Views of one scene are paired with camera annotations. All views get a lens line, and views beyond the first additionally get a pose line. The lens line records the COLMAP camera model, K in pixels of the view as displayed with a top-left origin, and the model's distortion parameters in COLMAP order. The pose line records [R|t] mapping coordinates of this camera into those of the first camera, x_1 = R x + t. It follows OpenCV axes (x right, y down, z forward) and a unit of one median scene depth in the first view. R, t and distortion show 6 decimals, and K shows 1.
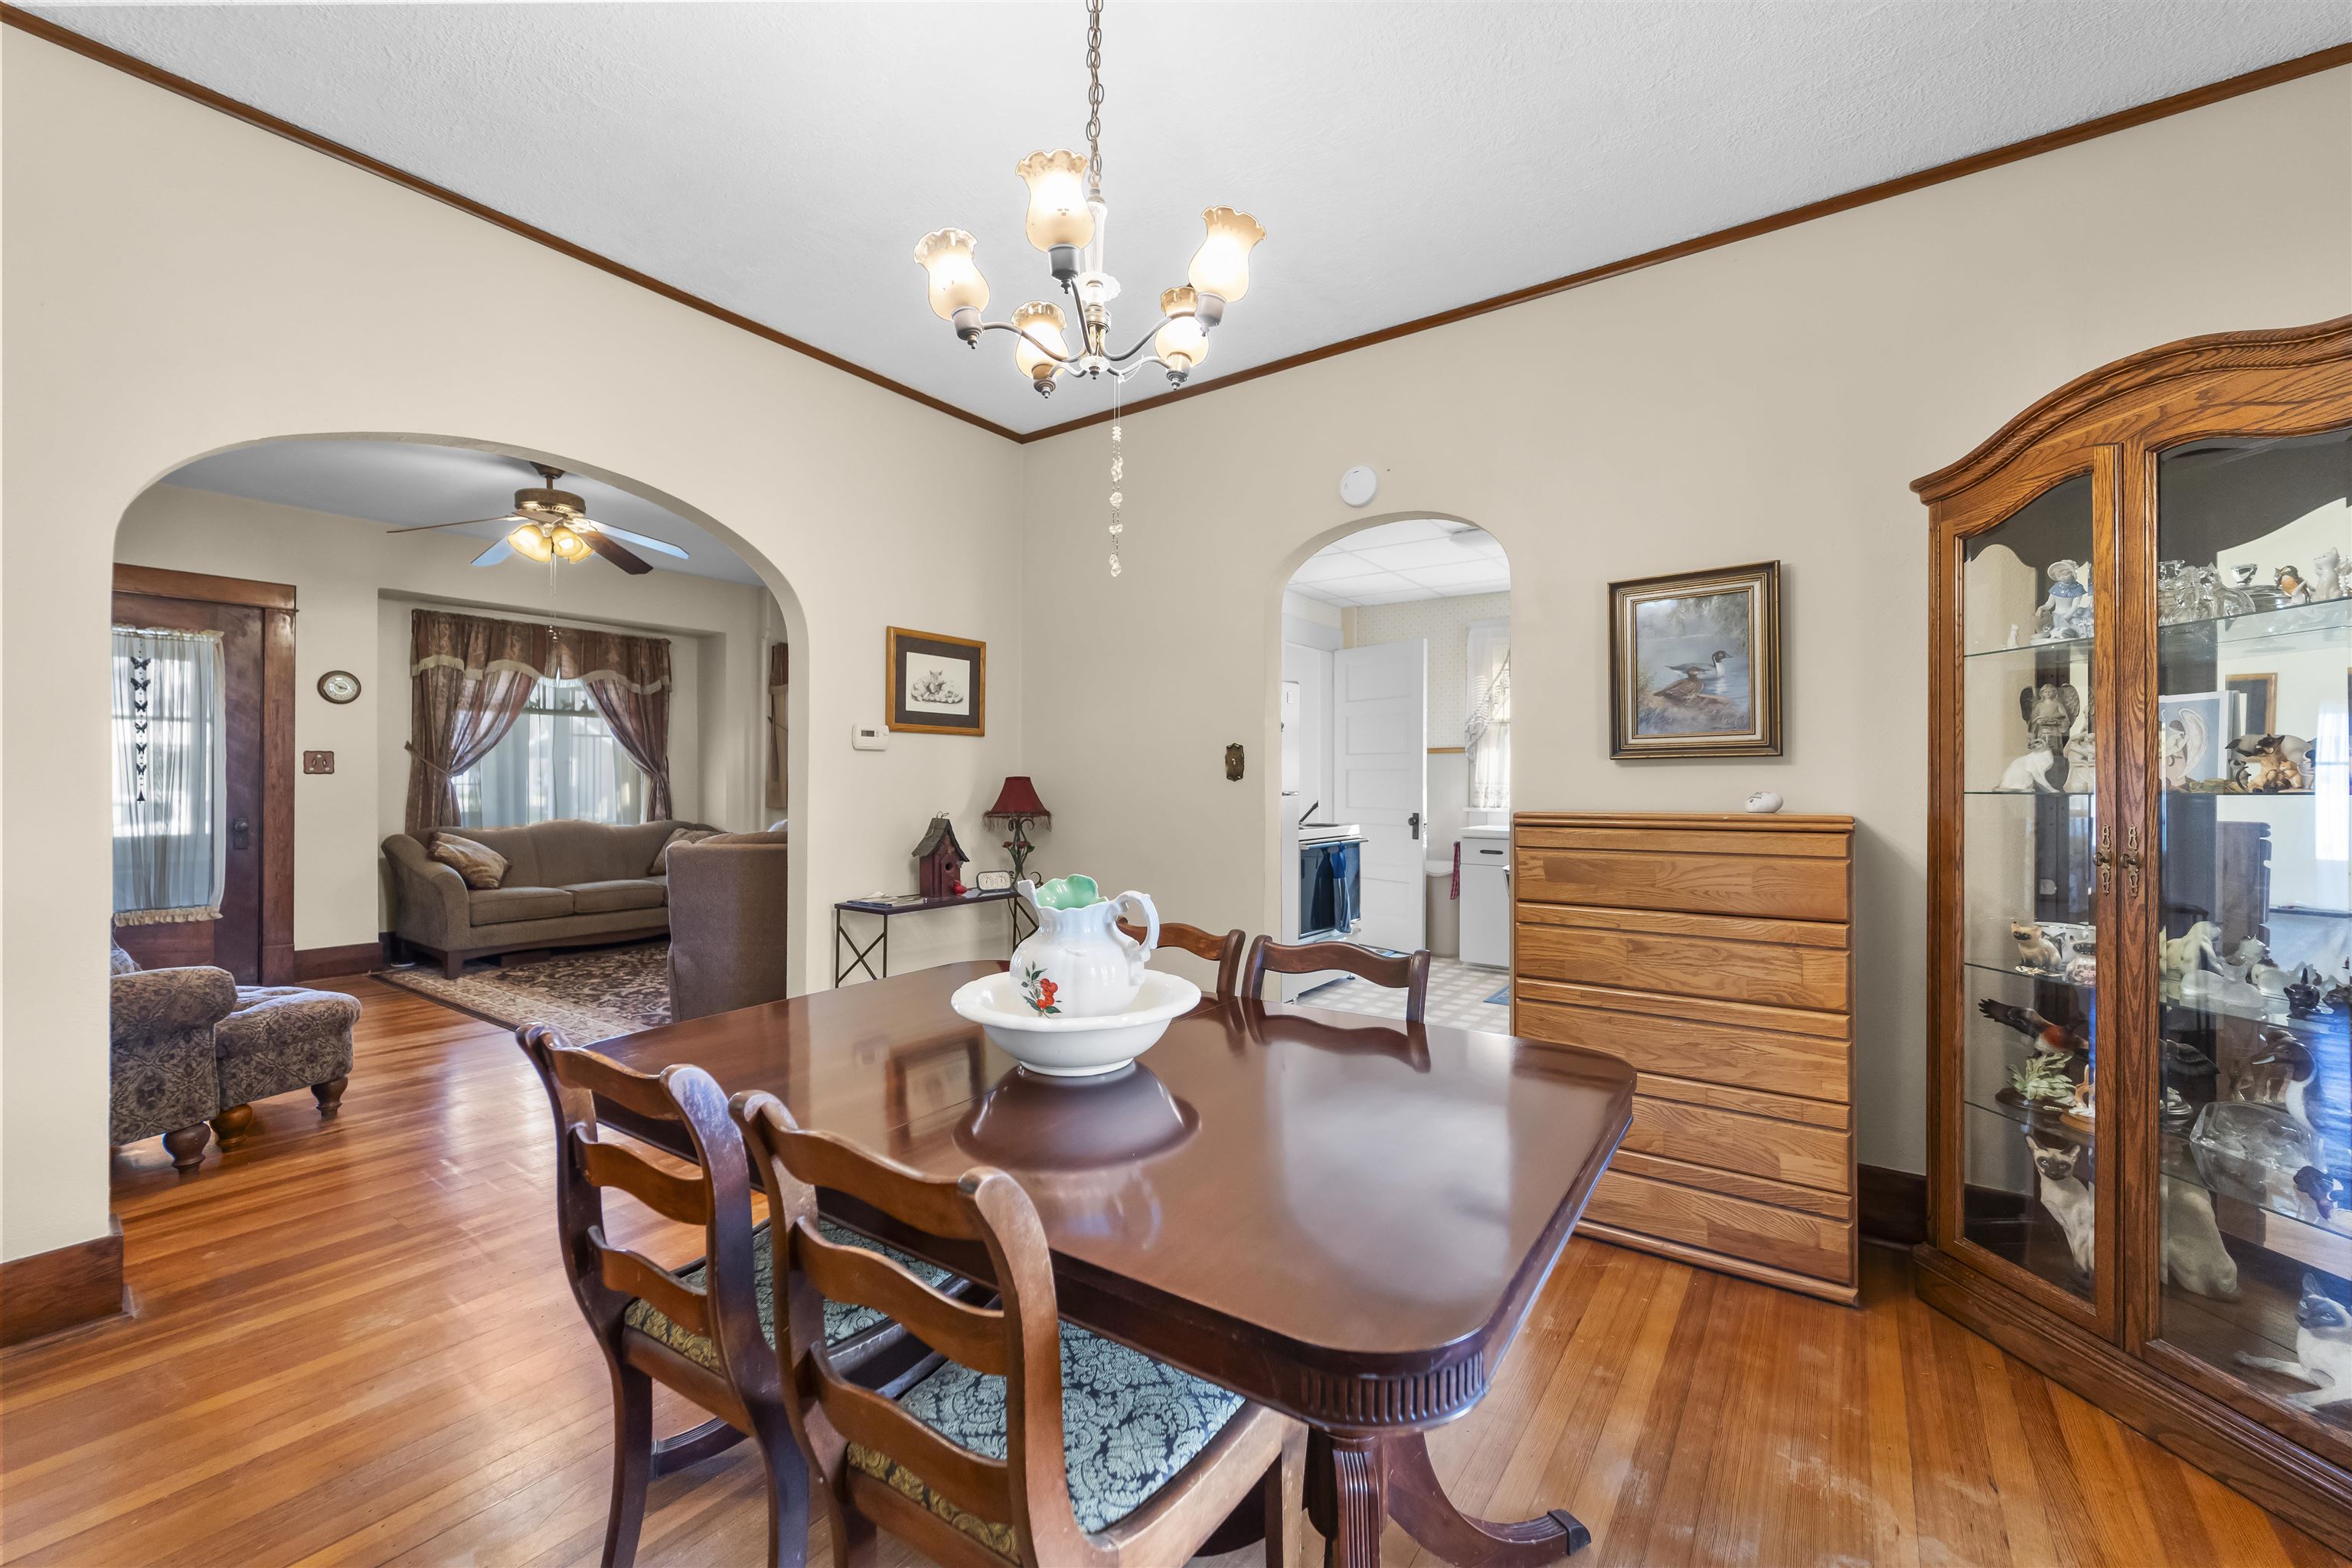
lens RADIAL K [[951.8, 0, 1185.6], [0, 951.8, 811.1], [0, 0, 1]] dist [0.001026, -0.002084]
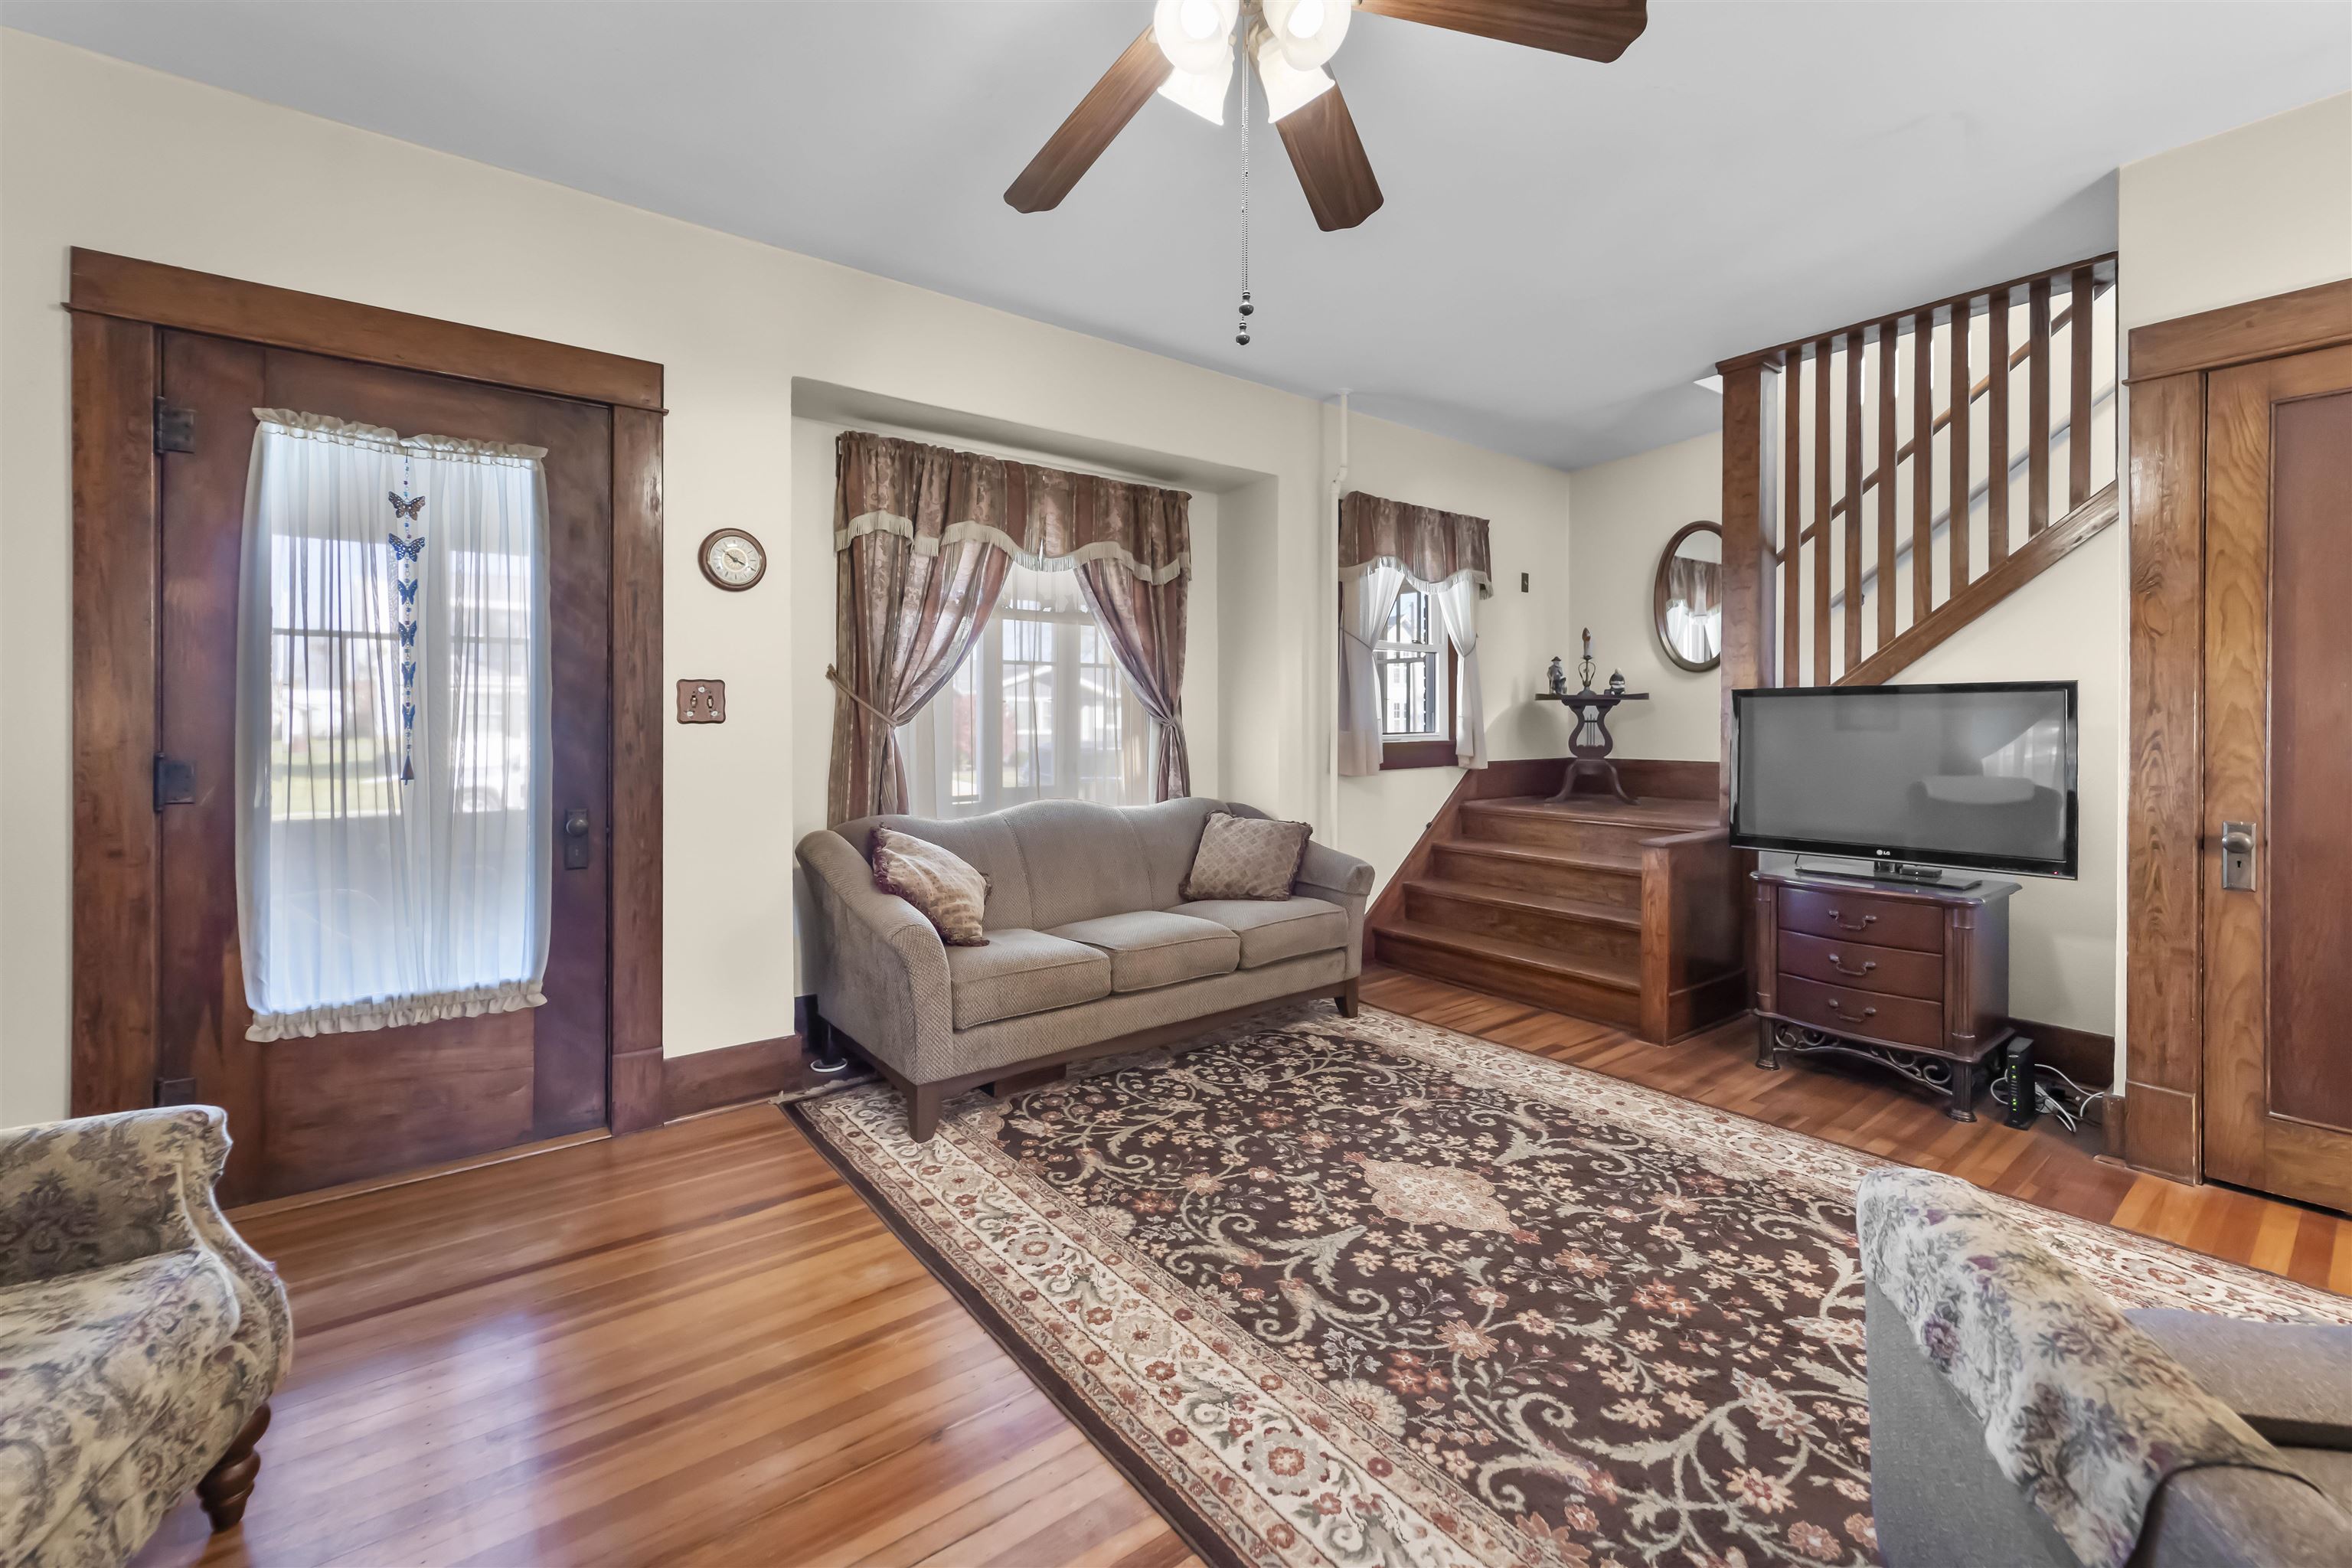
lens RADIAL K [[951.8, 0, 1165.6], [0, 951.8, 765.6], [0, 0, 1]] dist [0.001026, -0.002084]
pose [[0.954837, 0.003503, -0.297109, -0.455941], [-0.000620, 0.999952, 0.009797, -0.018691], [0.297129, -0.009170, 0.954793, 0.513589]]
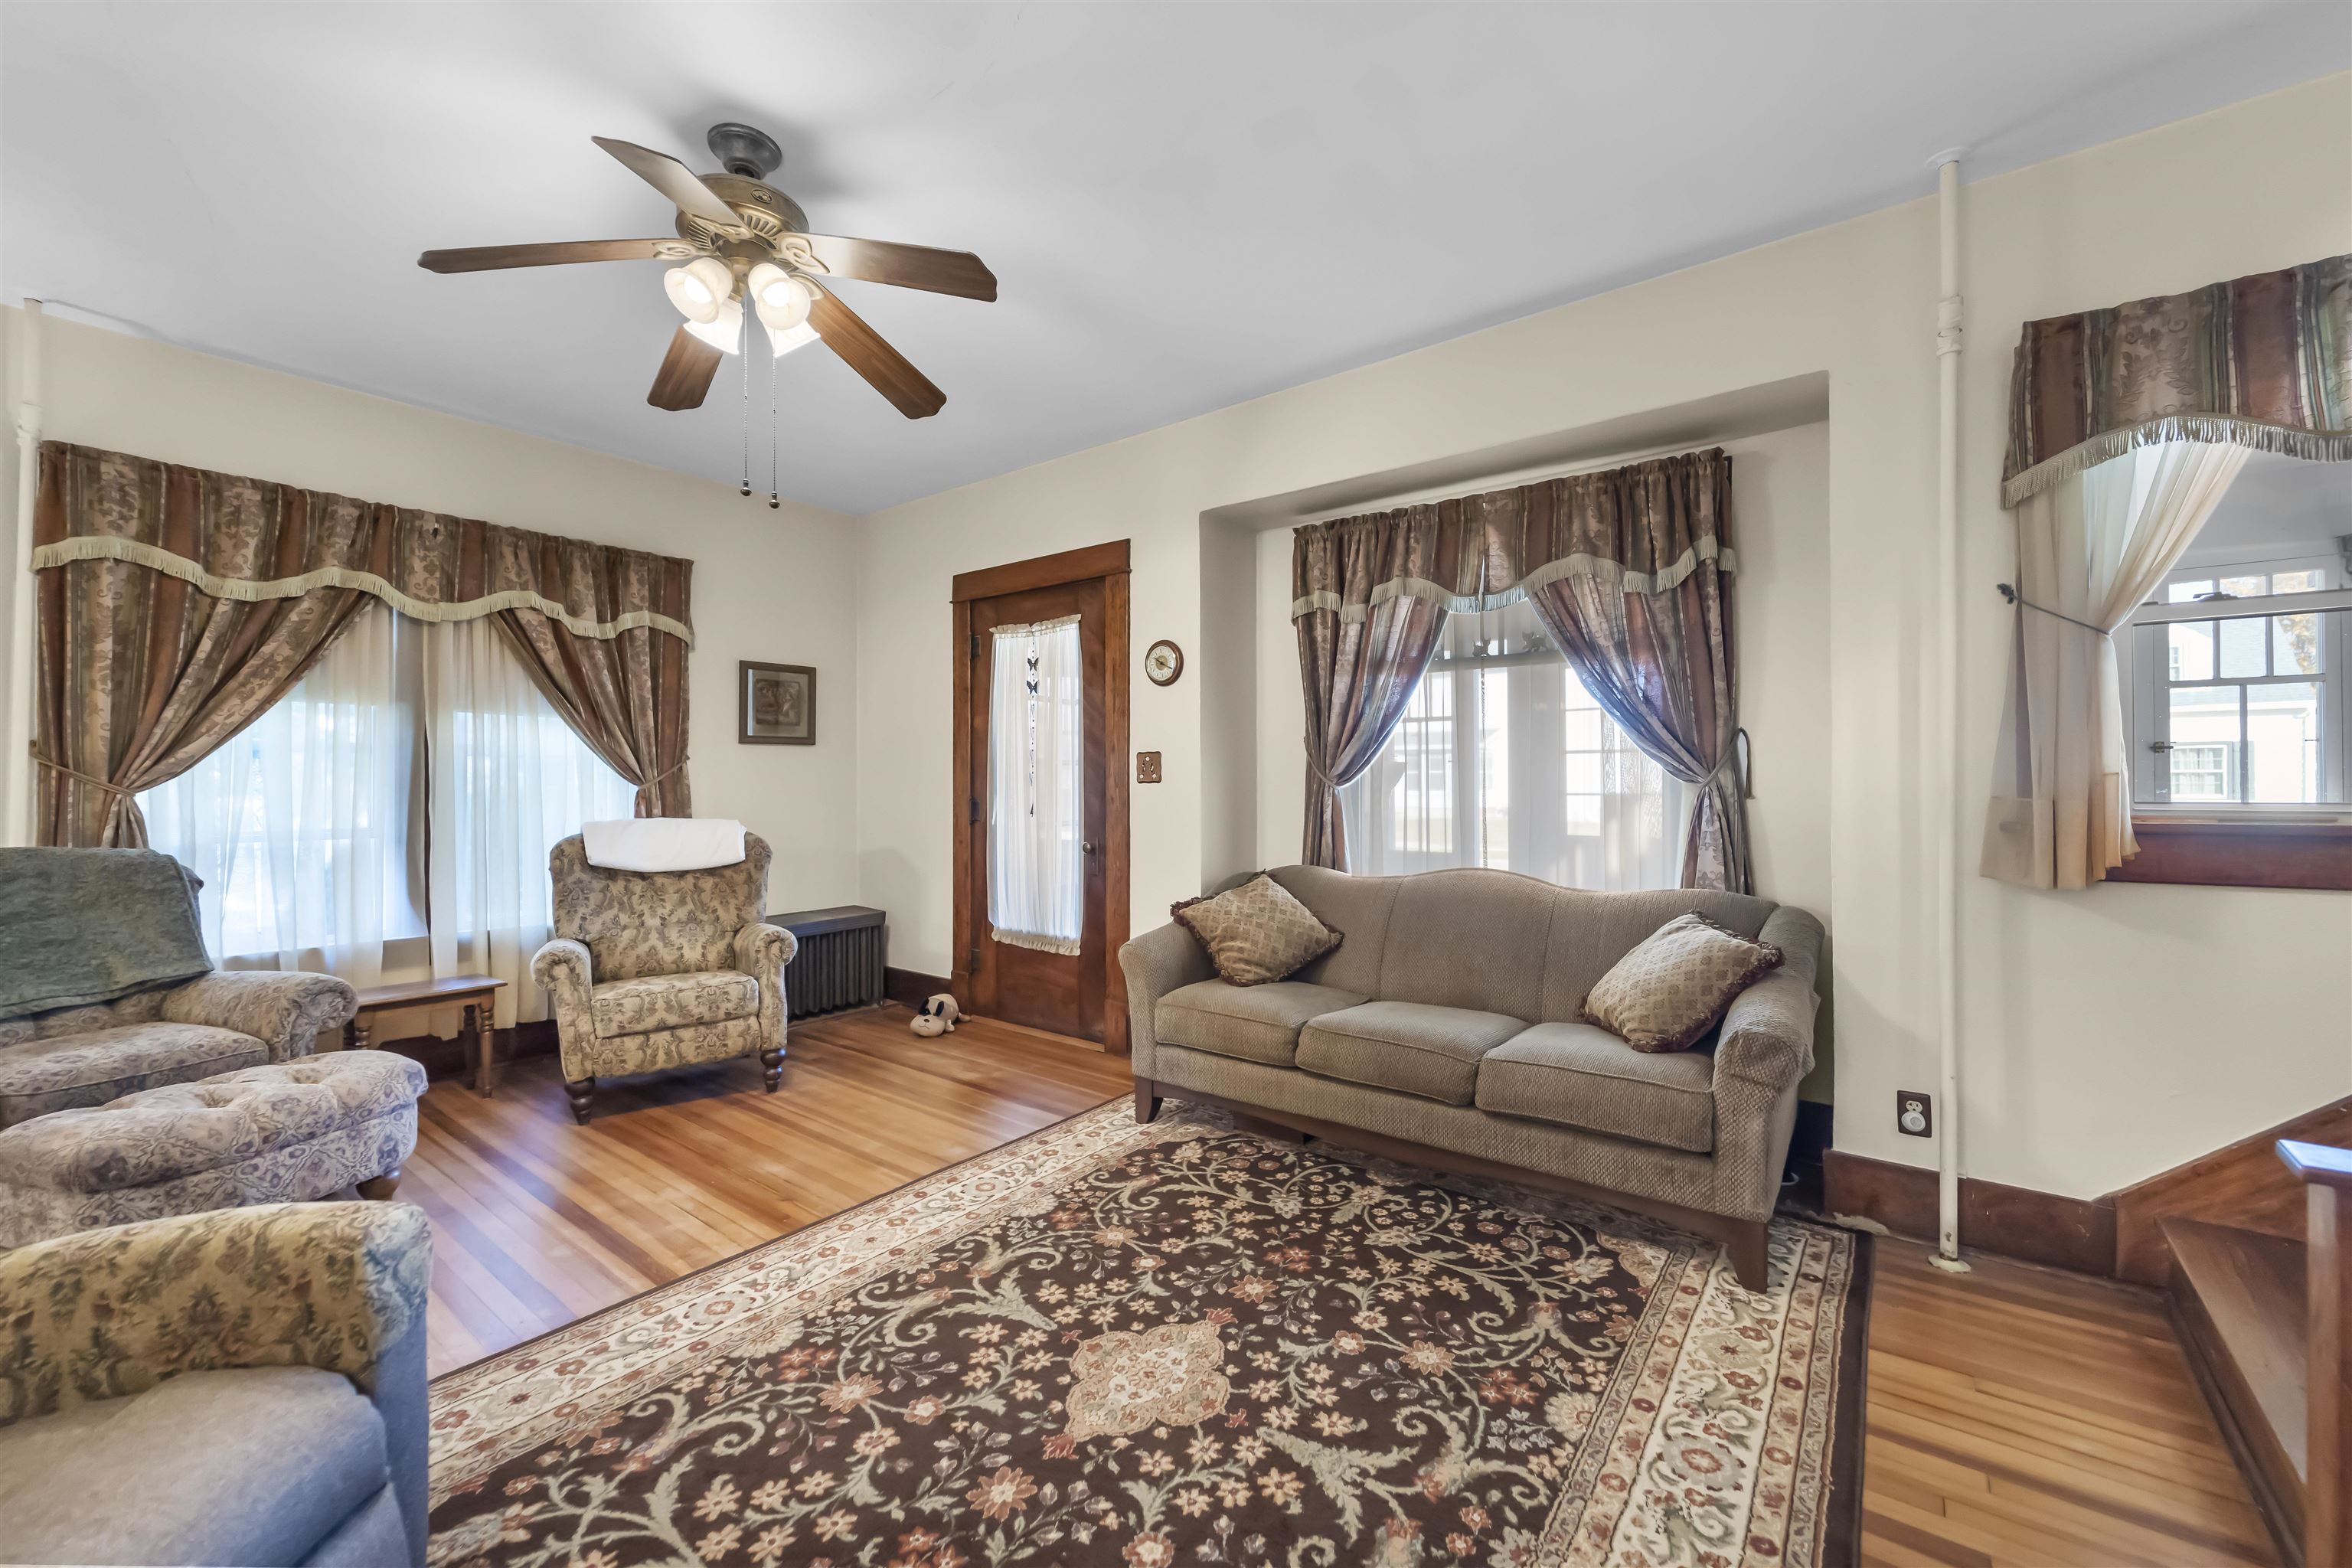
lens RADIAL K [[951.8, 0, 1169.7], [0, 951.8, 775.1], [0, 0, 1]] dist [0.001026, -0.002084]
pose [[-0.042485, -0.018783, -0.998921, -0.148192], [-0.033293, 0.999295, -0.017374, -0.027392], [0.998542, 0.032519, -0.043081, 0.943083]]
